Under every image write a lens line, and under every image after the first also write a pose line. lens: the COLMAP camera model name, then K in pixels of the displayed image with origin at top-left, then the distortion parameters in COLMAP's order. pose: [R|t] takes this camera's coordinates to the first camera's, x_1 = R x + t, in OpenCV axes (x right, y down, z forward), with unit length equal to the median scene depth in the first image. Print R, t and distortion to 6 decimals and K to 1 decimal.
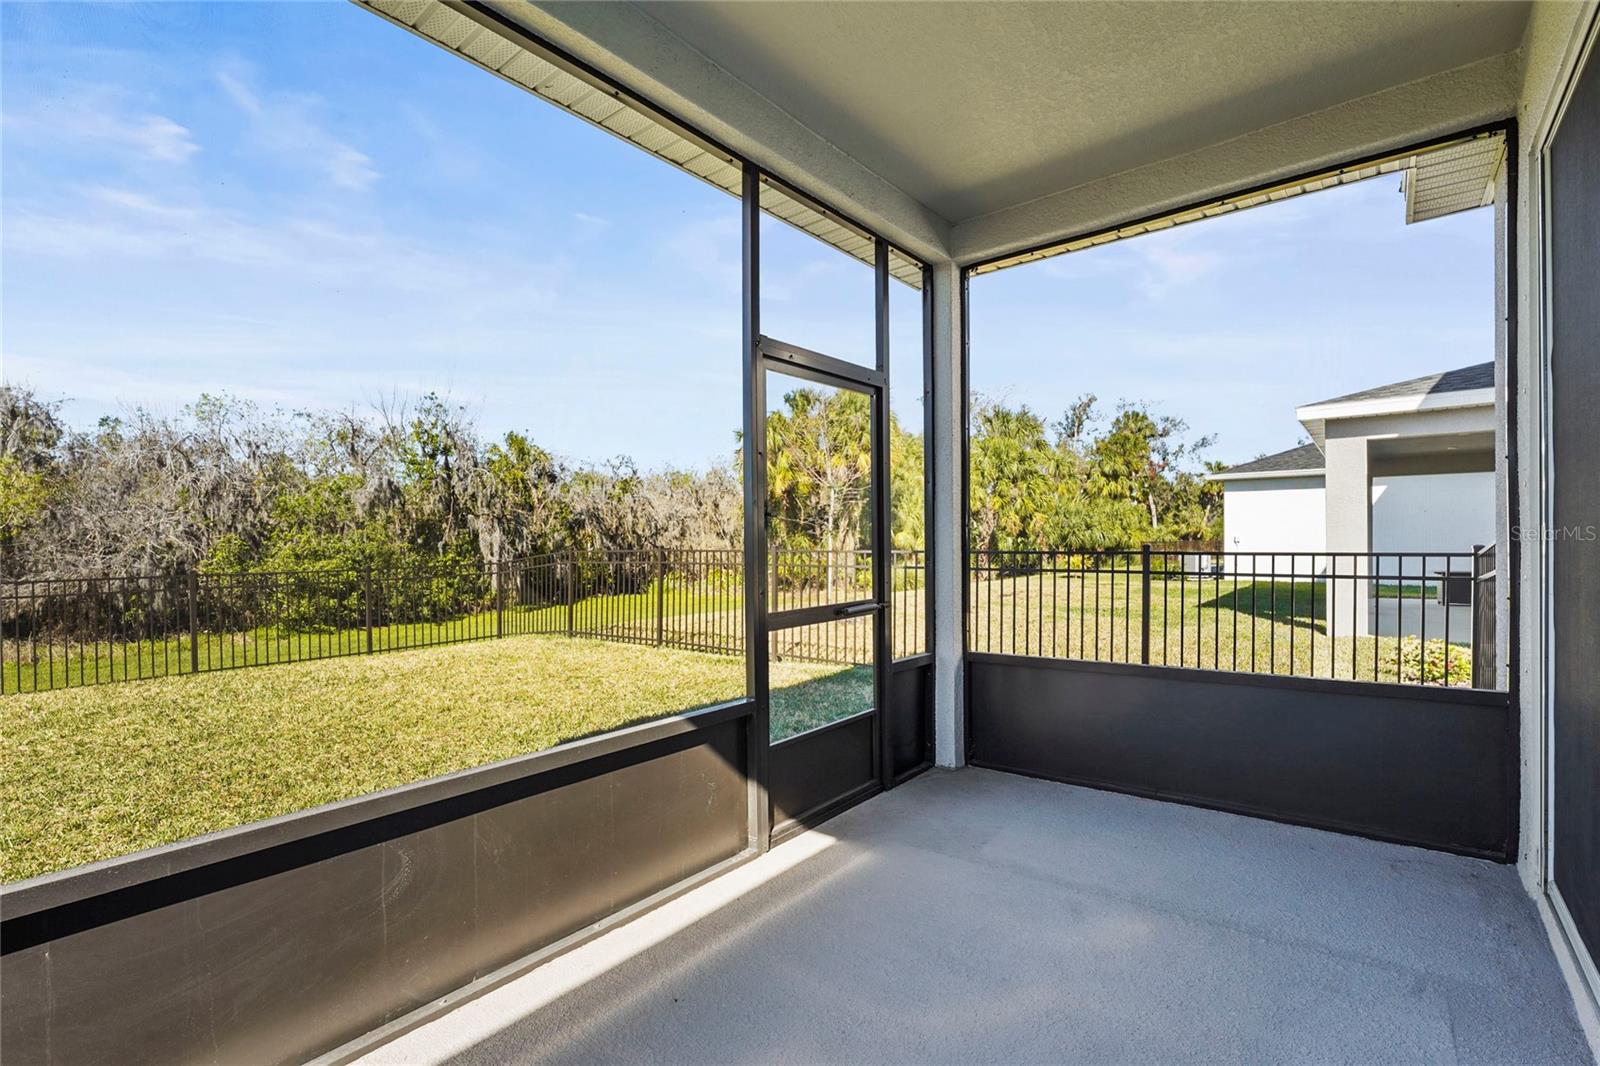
lens RADIAL K [[715.3, 0, 801.4], [0, 715.3, 538.6], [0, 0, 1]] dist [-0.007839, 0.000140]
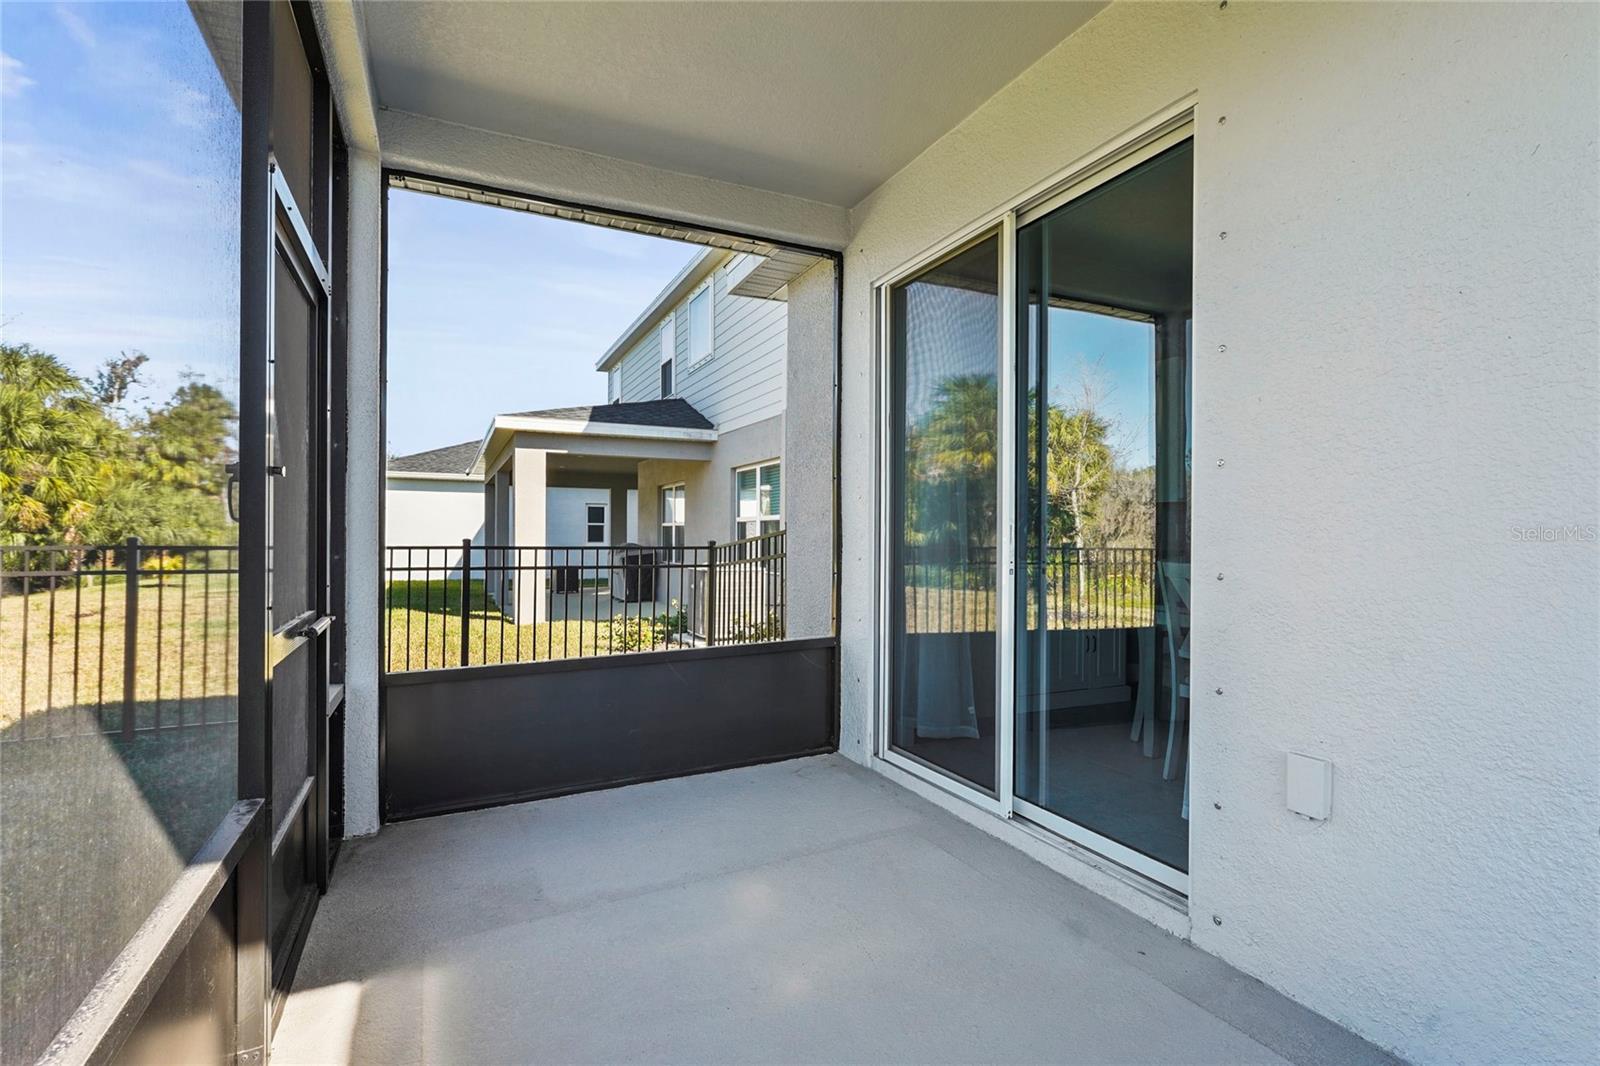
lens RADIAL K [[742.8, 0, 793.2], [0, 742.8, 540.7], [0, 0, 1]] dist [-0.002407, 0.000368]
pose [[0.432074, 0.007610, 0.901806, -0.030729], [-0.009177, 0.999950, -0.004041, 0.001507], [-0.901792, -0.006530, 0.432122, 0.027995]]
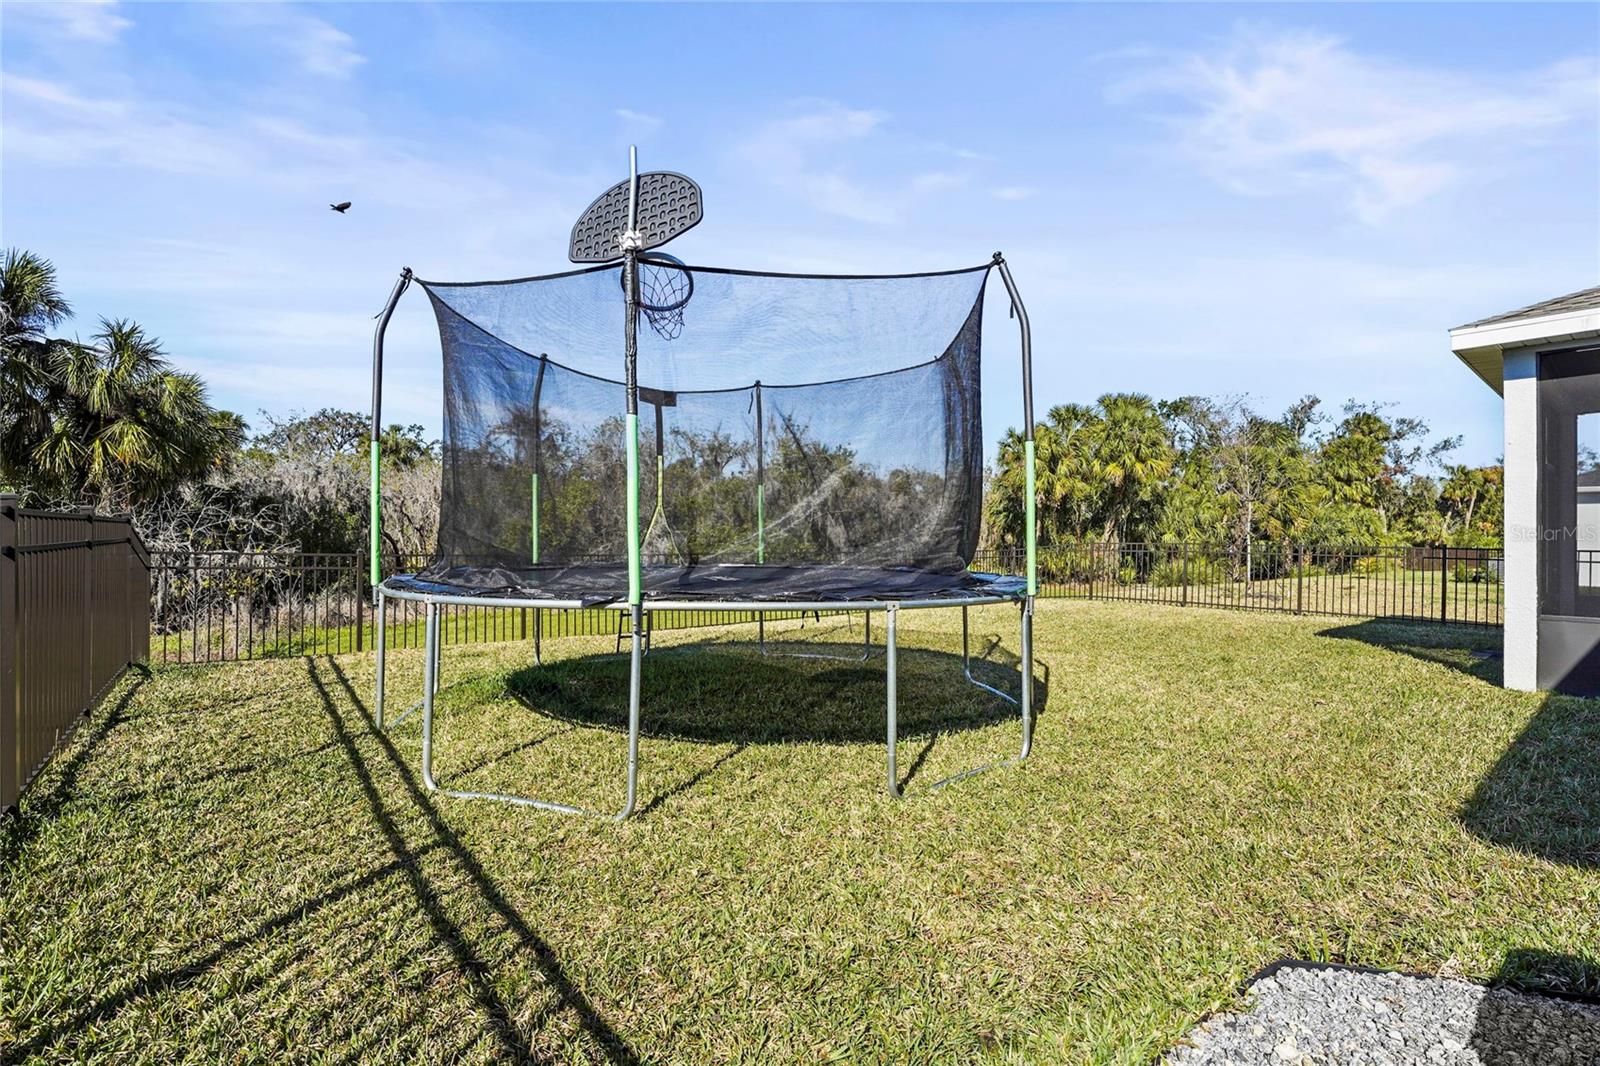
lens RADIAL K [[715.3, 0, 804.9], [0, 715.3, 534.1], [0, 0, 1]] dist [-0.007839, 0.000140]
pose [[0.982058, 0.021361, -0.187367, -0.211728], [-0.021852, 0.999761, -0.000557, 0.005226], [0.187310, 0.004641, 0.982290, -0.194921]]
